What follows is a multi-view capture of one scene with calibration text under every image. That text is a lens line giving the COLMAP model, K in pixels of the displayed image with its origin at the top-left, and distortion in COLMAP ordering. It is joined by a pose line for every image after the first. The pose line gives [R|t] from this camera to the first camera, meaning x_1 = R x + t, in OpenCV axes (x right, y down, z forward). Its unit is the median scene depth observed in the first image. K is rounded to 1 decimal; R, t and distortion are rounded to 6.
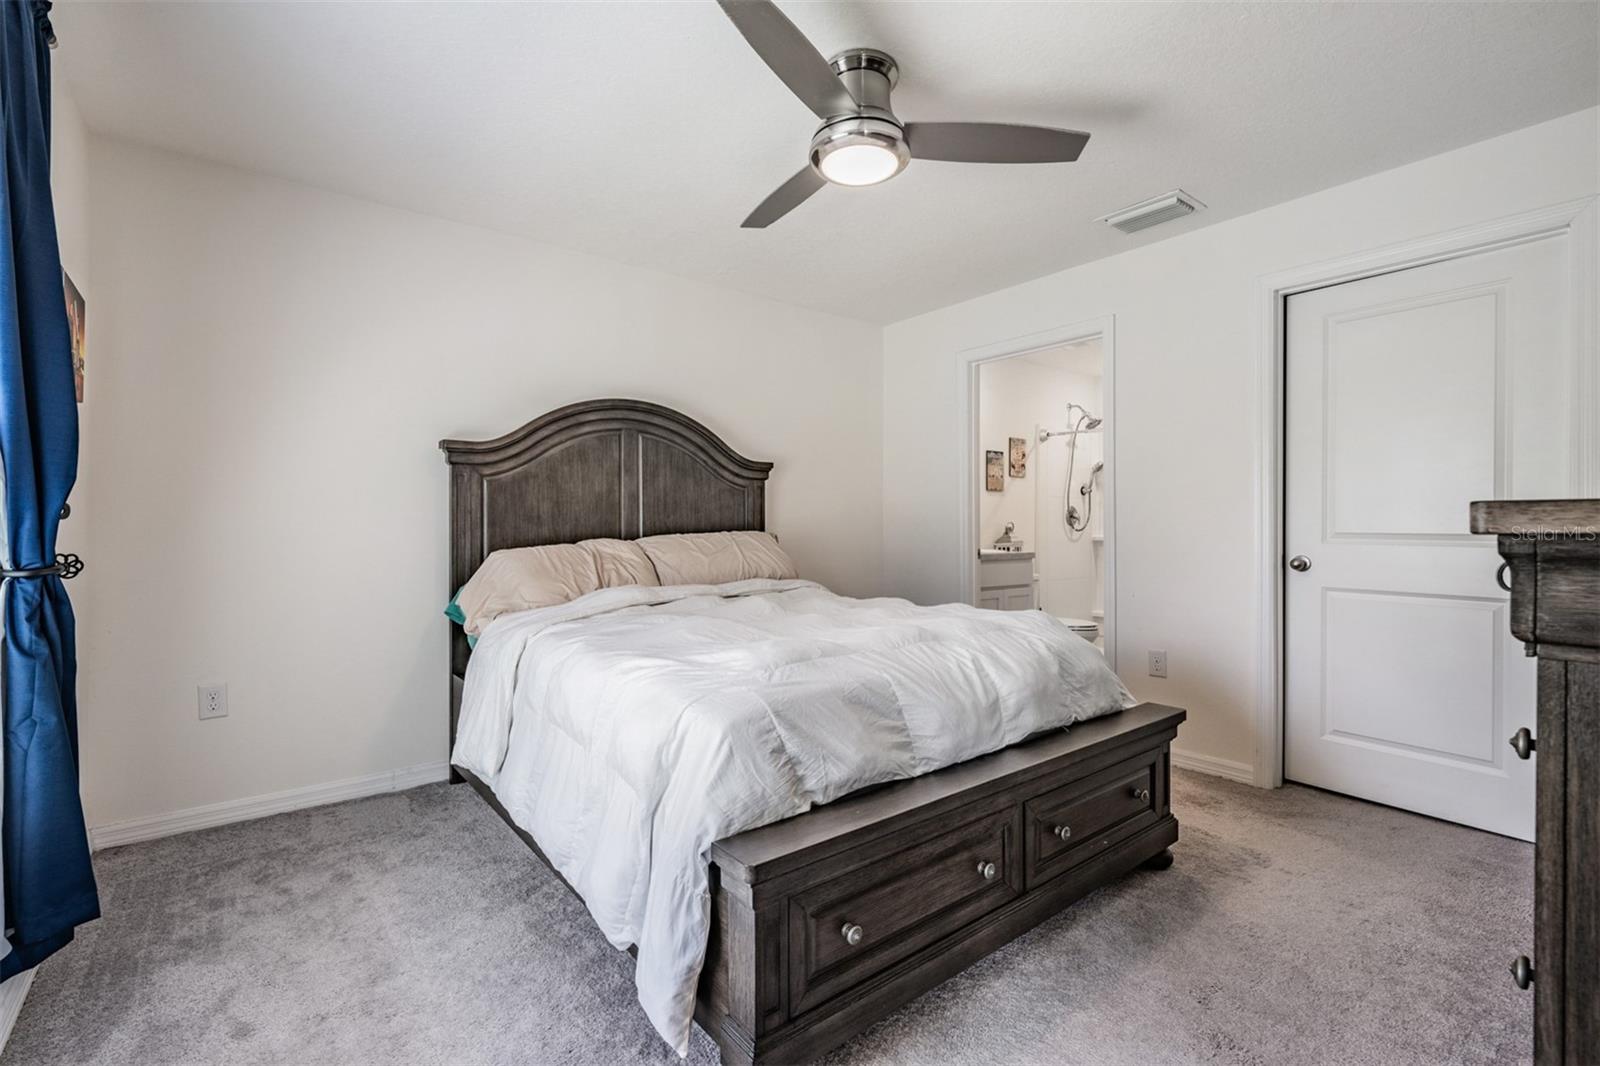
lens RADIAL K [[726.4, 0, 789.3], [0, 726.4, 518.7], [0, 0, 1]] dist [0.002497, -0.000257]
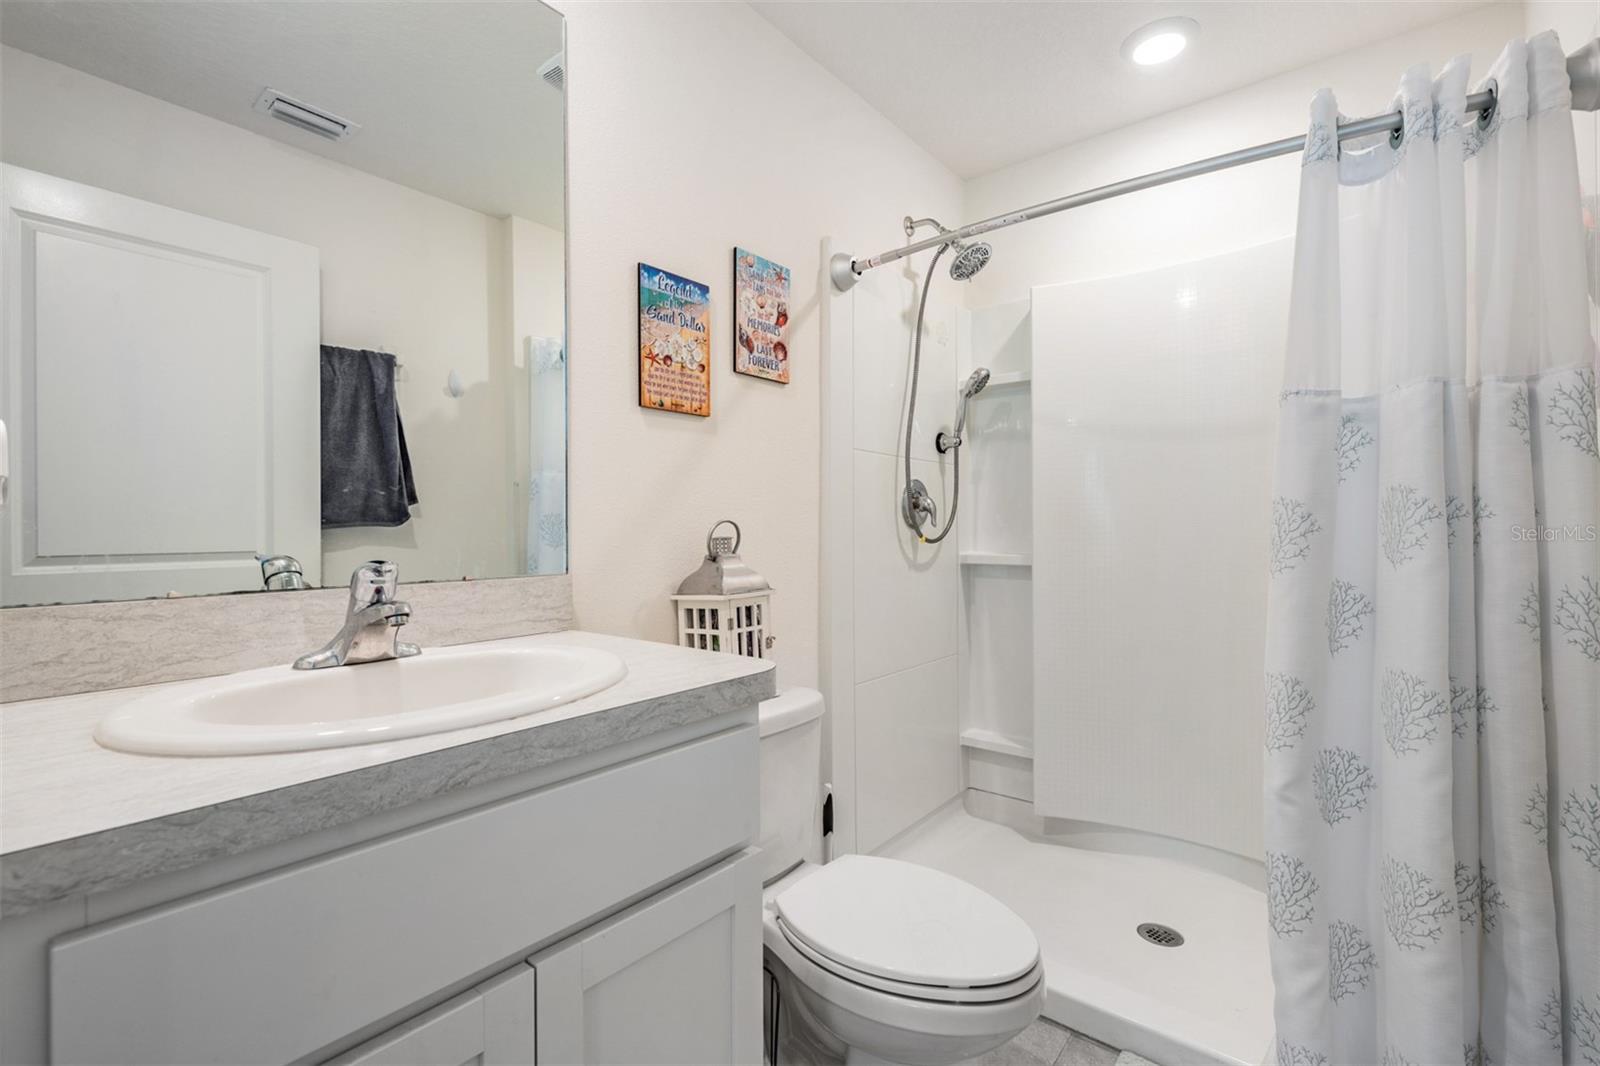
lens RADIAL K [[715.9, 0, 791.2], [0, 715.9, 501.8], [0, 0, 1]] dist [0.002489, 0.000179]
pose [[0.974892, 0.002319, 0.222665, 0.249402], [0.002172, 0.999799, -0.019921, 0.002787], [-0.222666, 0.019905, 0.974692, 0.671973]]
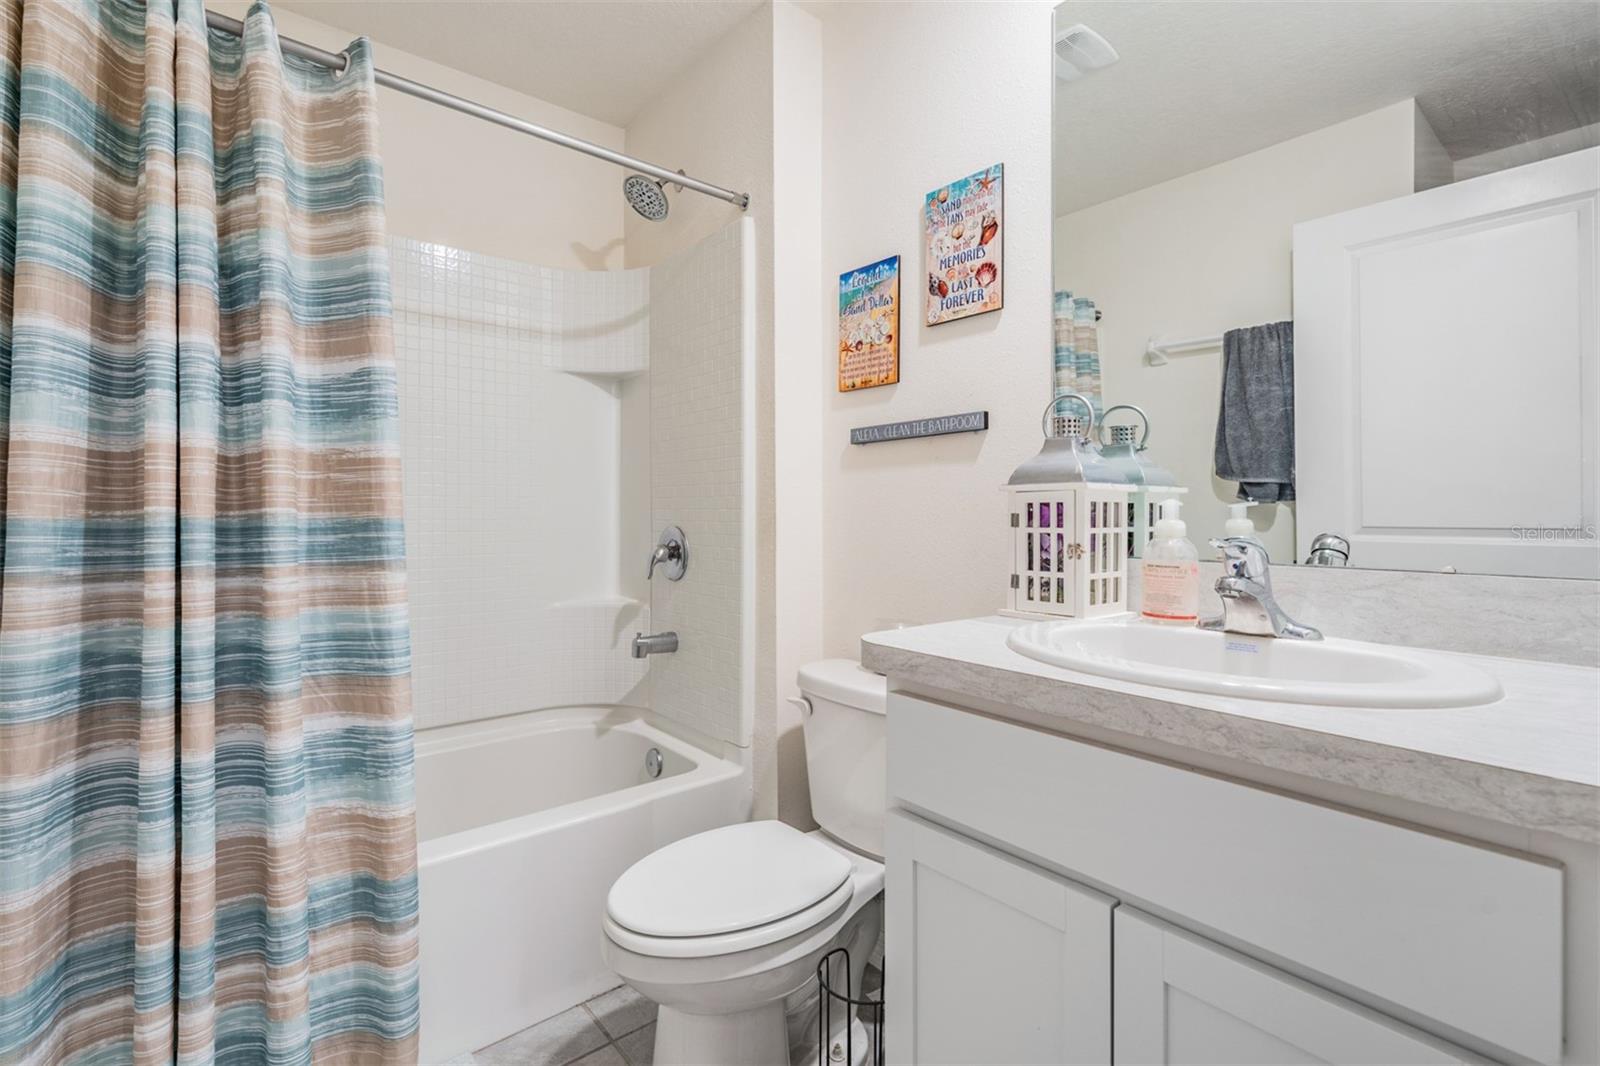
lens RADIAL K [[726.4, 0, 789.3], [0, 726.4, 518.7], [0, 0, 1]] dist [0.002497, -0.000257]
pose [[0.049458, 0.009338, -0.998733, 0.573893], [-0.002524, 0.999954, 0.009224, 0.016424], [0.998773, 0.002065, 0.049479, 0.894465]]
